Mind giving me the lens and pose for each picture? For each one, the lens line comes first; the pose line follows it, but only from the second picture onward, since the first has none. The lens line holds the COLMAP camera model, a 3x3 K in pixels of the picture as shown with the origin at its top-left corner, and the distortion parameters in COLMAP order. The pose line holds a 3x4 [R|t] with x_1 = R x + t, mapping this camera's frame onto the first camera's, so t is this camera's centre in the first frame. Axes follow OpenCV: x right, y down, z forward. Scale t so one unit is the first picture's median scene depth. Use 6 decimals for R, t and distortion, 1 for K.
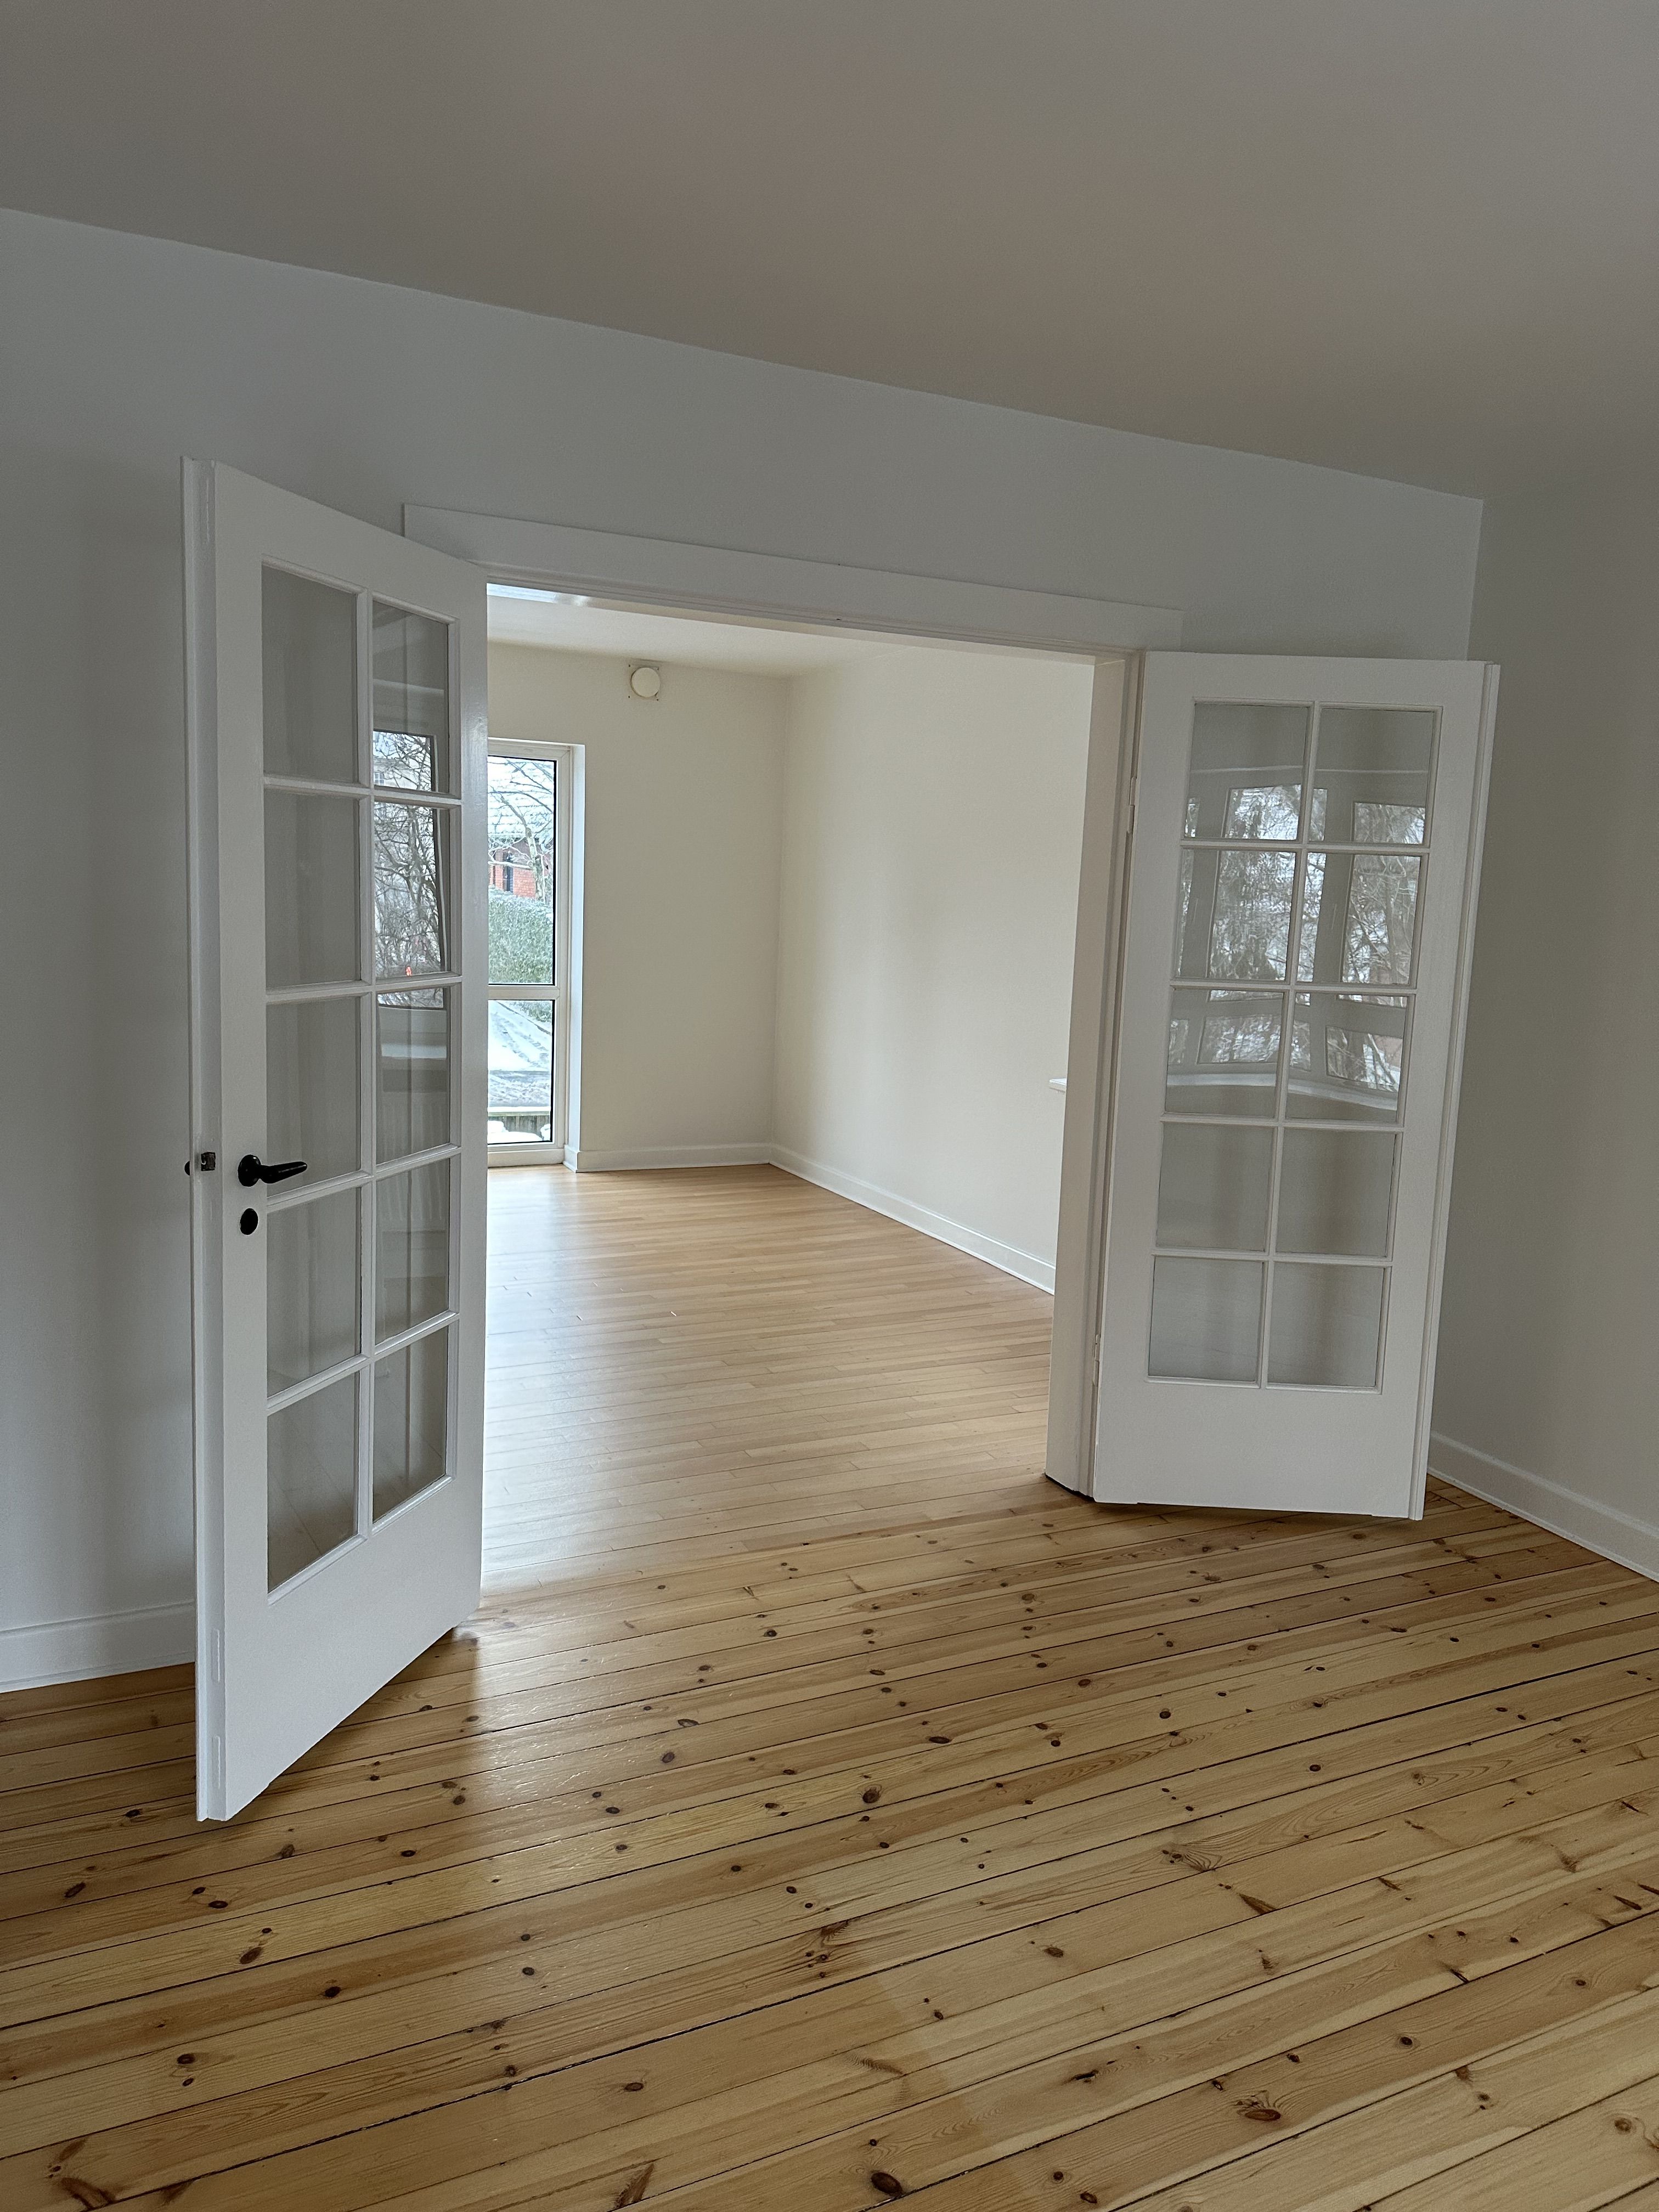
lens RADIAL K [[1560.8, 0, 830.9], [0, 1560.8, 1092.6], [0, 0, 1]] dist [0.015378, -0.011289]
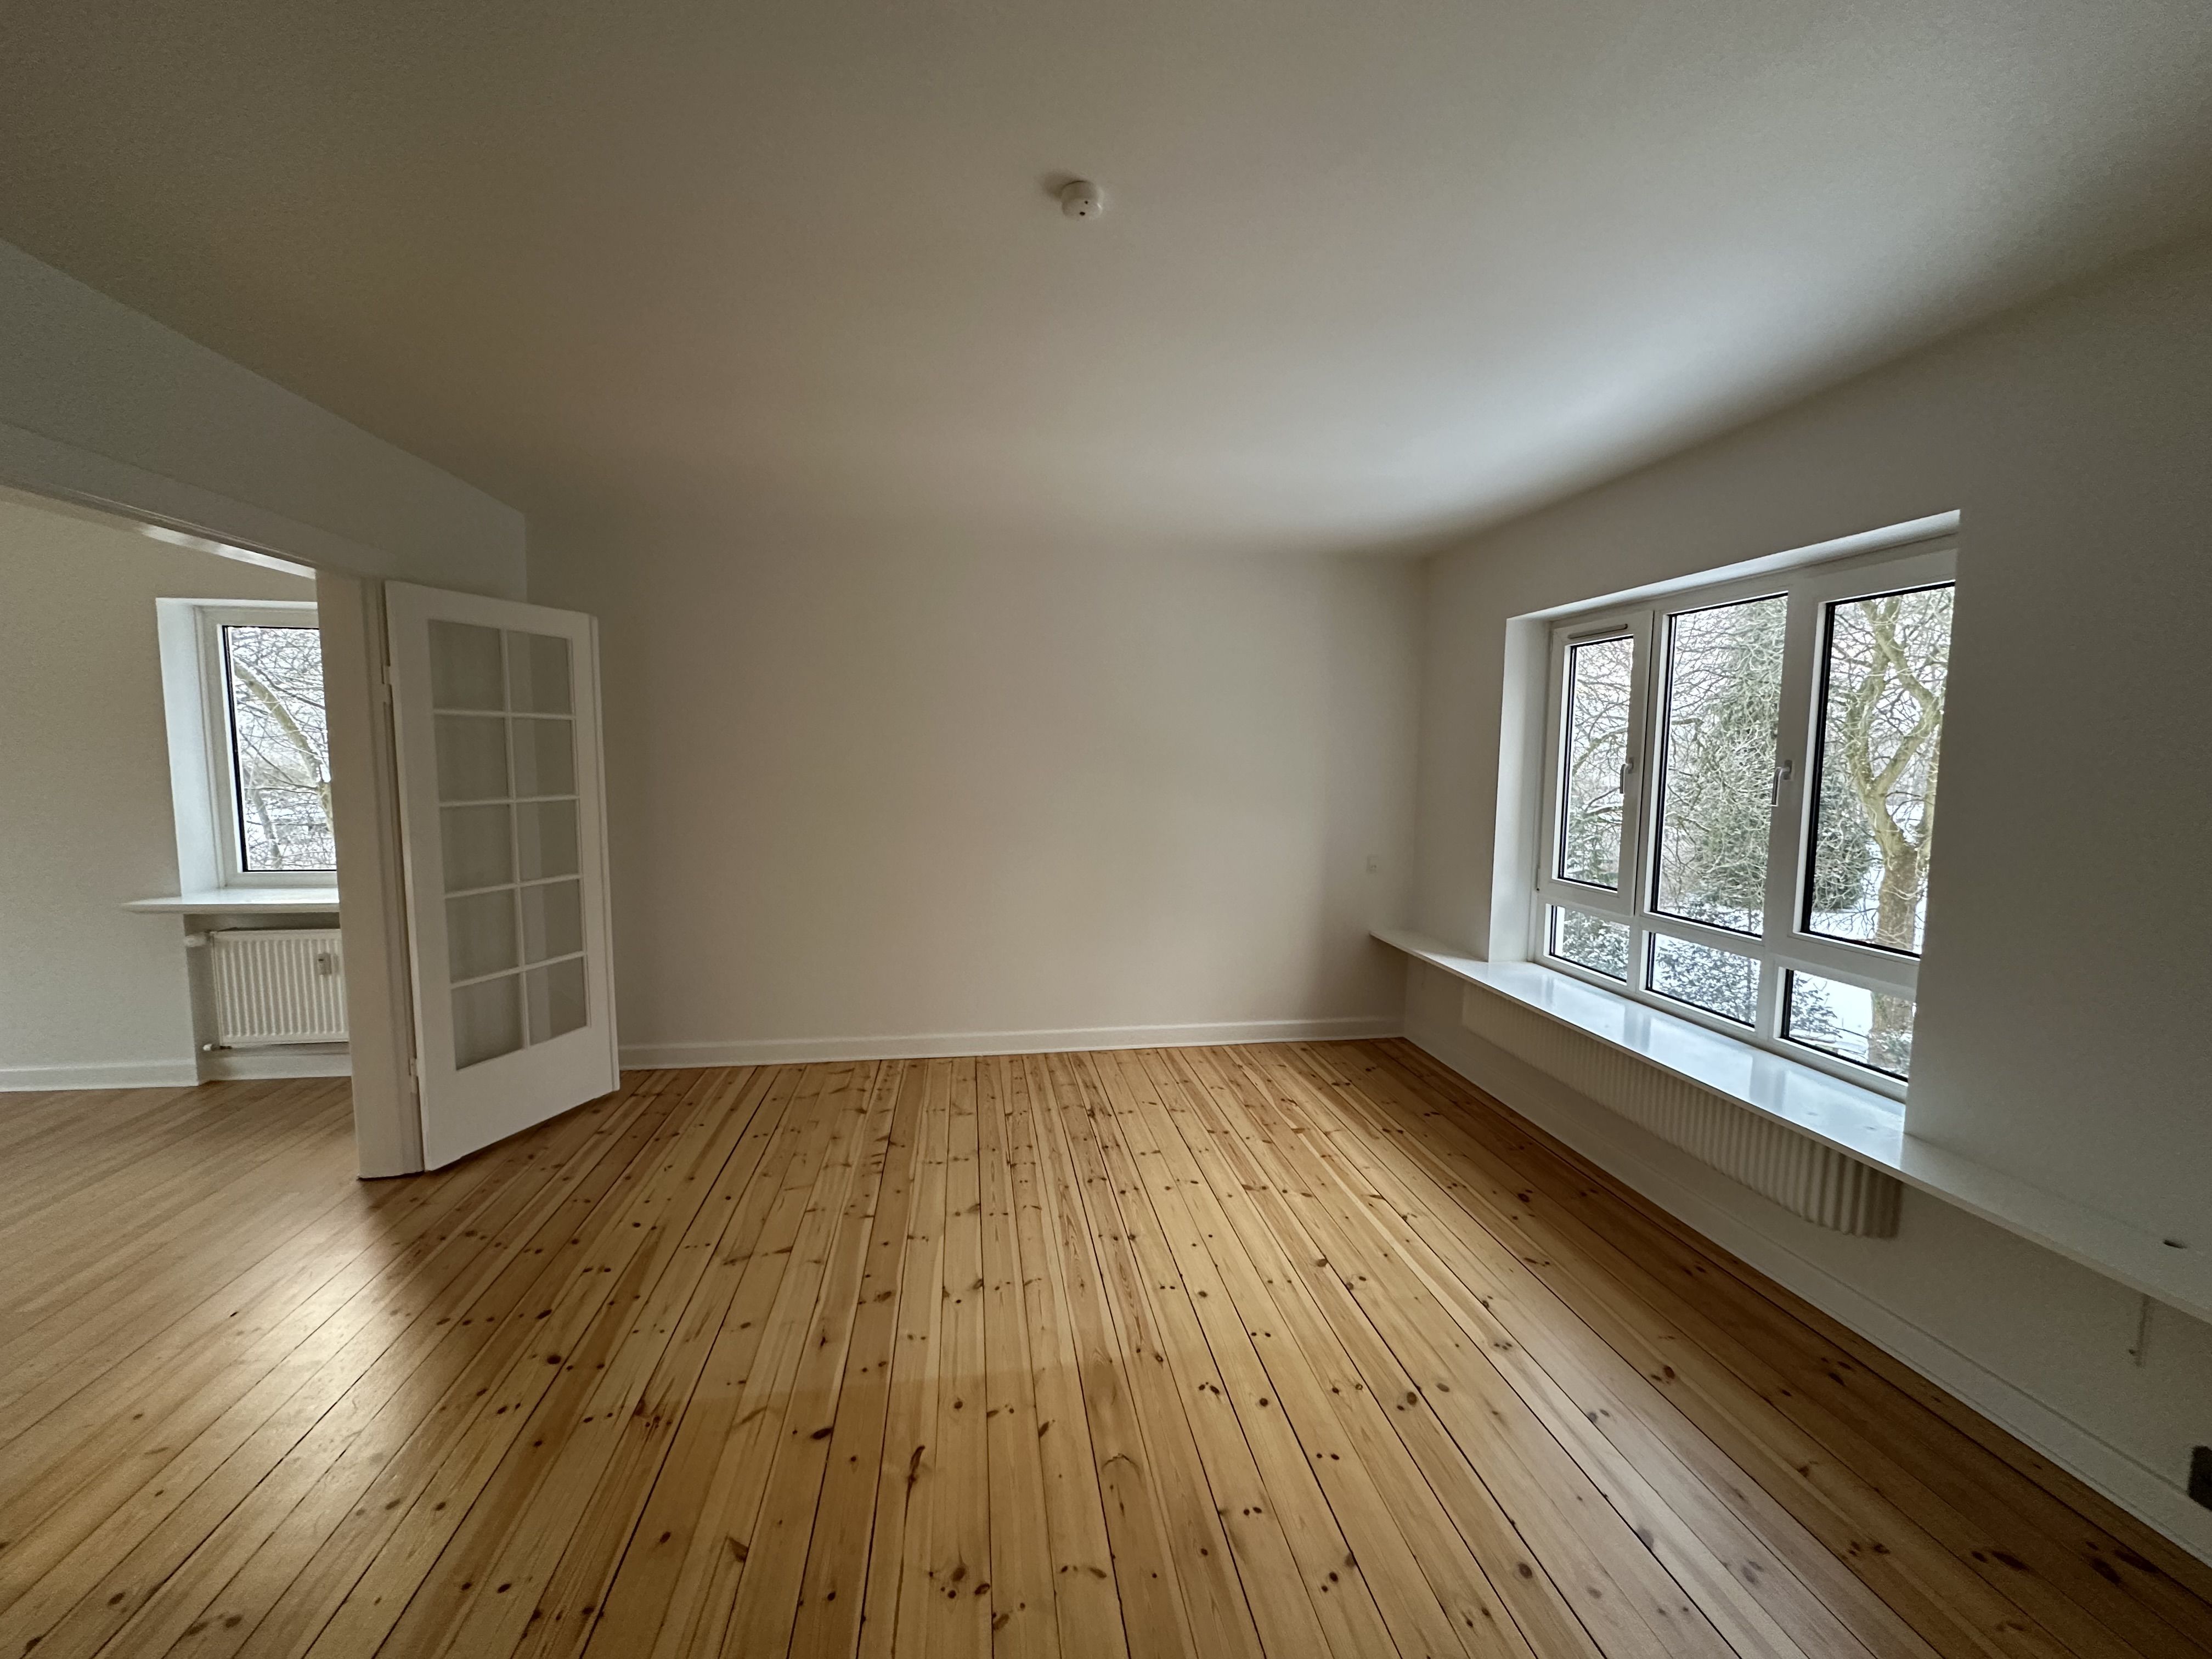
lens RADIAL K [[884.3, 0, 1105.0], [0, 884.3, 834.6], [0, 0, 1]] dist [0.000788, -0.000001]
pose [[0.291712, -0.133905, 0.947087, -0.521244], [0.137448, 0.985745, 0.097035, -0.050149], [-0.946579, 0.101869, 0.305958, 0.182790]]
